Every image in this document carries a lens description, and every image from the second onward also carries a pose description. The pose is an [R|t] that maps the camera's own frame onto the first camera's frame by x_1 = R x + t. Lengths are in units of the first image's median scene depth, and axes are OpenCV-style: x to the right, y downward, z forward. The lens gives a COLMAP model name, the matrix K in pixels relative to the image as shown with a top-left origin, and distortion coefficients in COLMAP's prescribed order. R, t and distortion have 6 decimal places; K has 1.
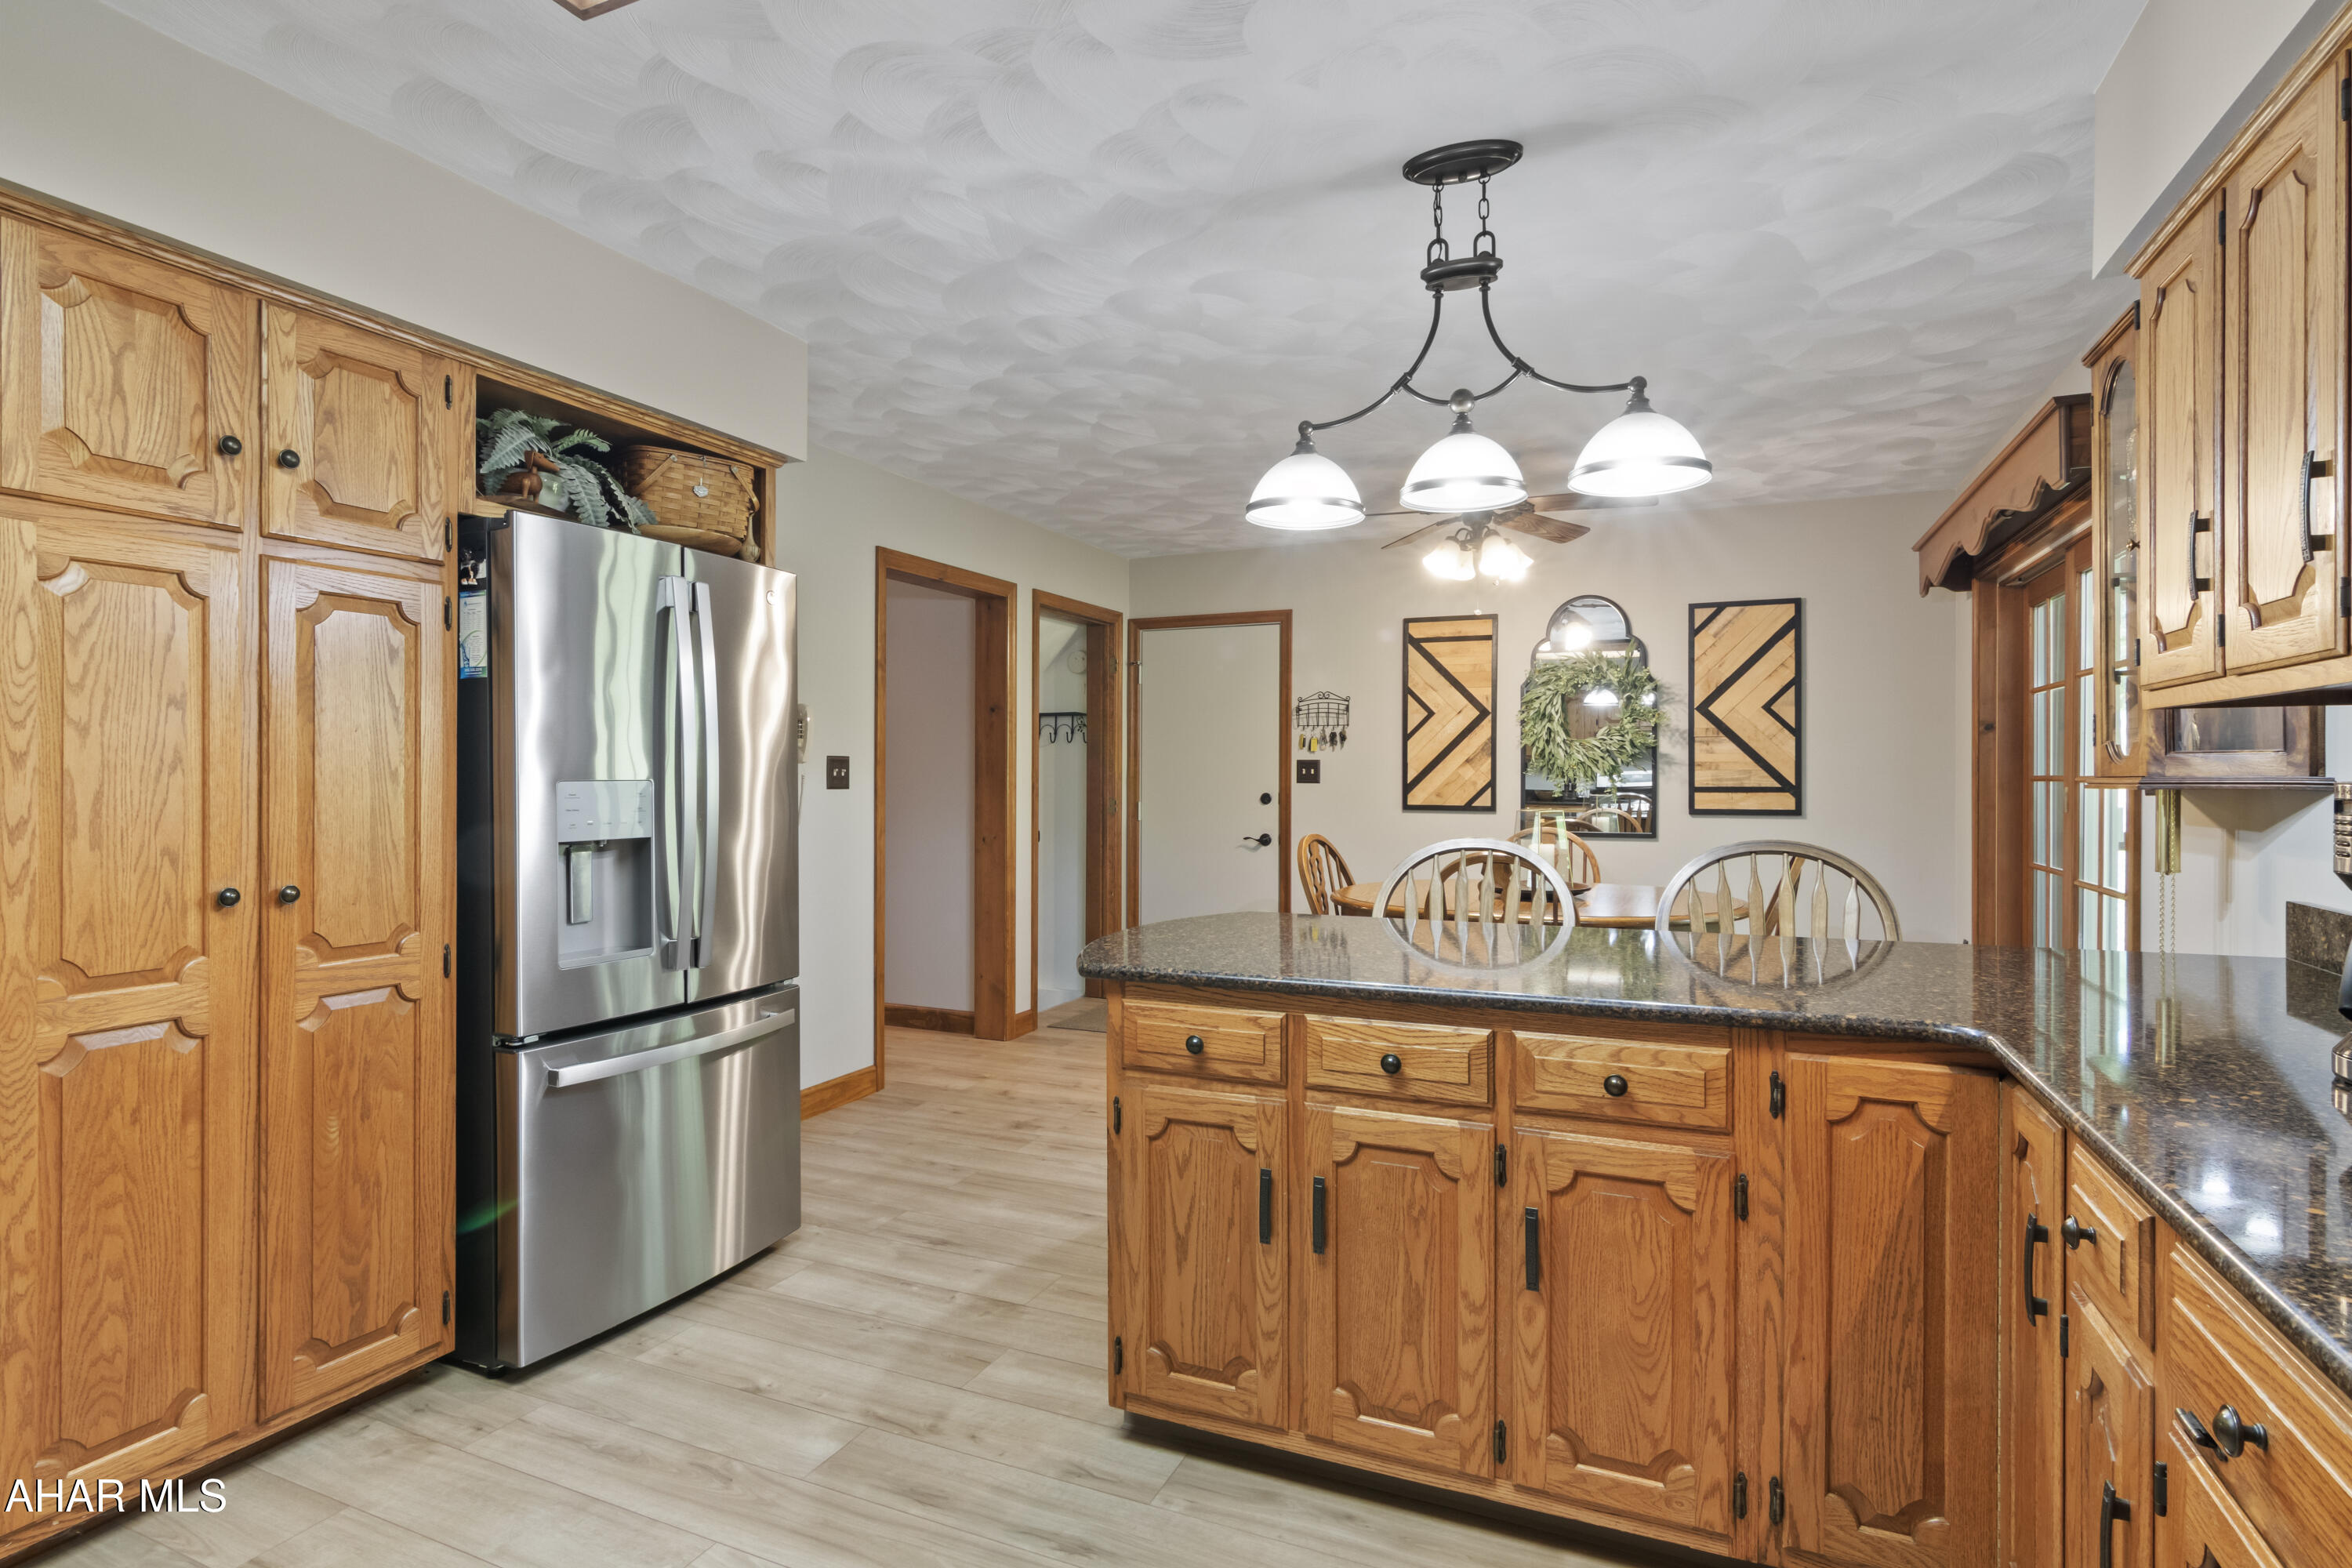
lens RADIAL K [[1190.7, 0, 1166.1], [0, 1190.7, 757.6], [0, 0, 1]] dist [-0.002030, -0.000890]
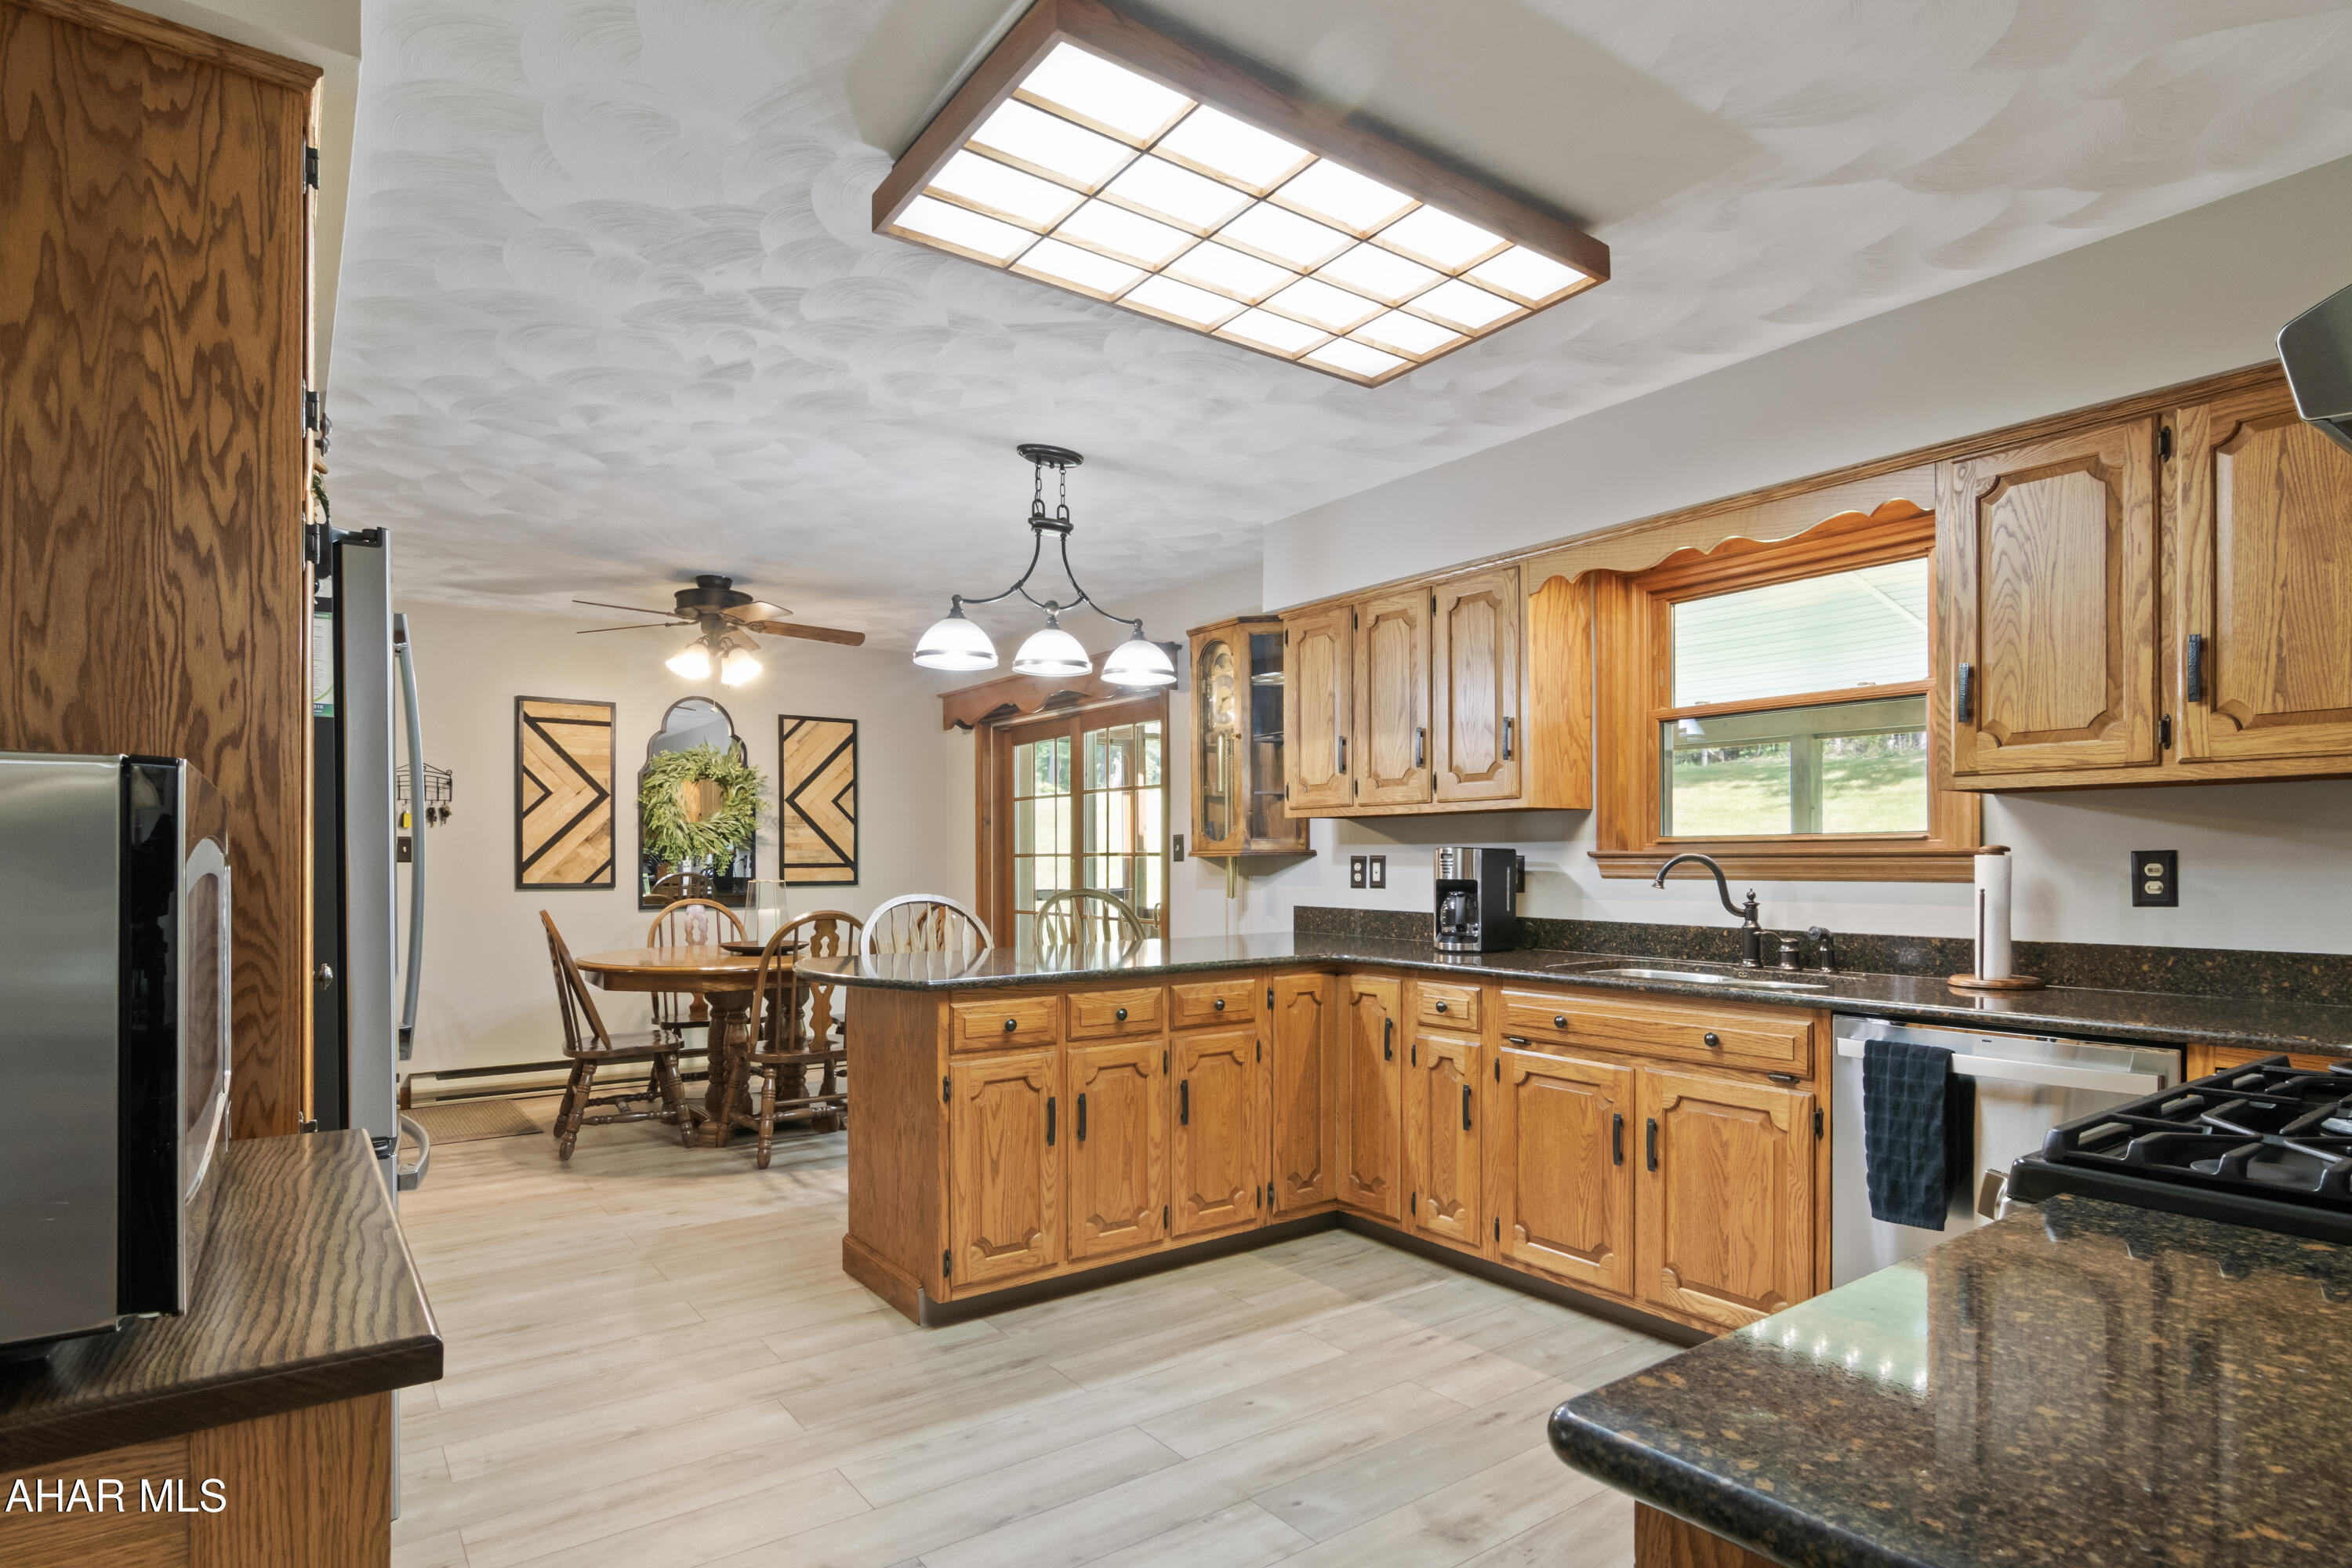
lens RADIAL K [[1220.8, 0, 1167.4], [0, 1220.8, 818.6], [0, 0, 1]] dist [-0.000907, -0.000467]
pose [[0.497734, 0.028811, 0.866851, -1.048995], [-0.009591, 0.999570, -0.027716, 0.021857], [-0.867277, 0.005481, 0.497796, 0.065005]]
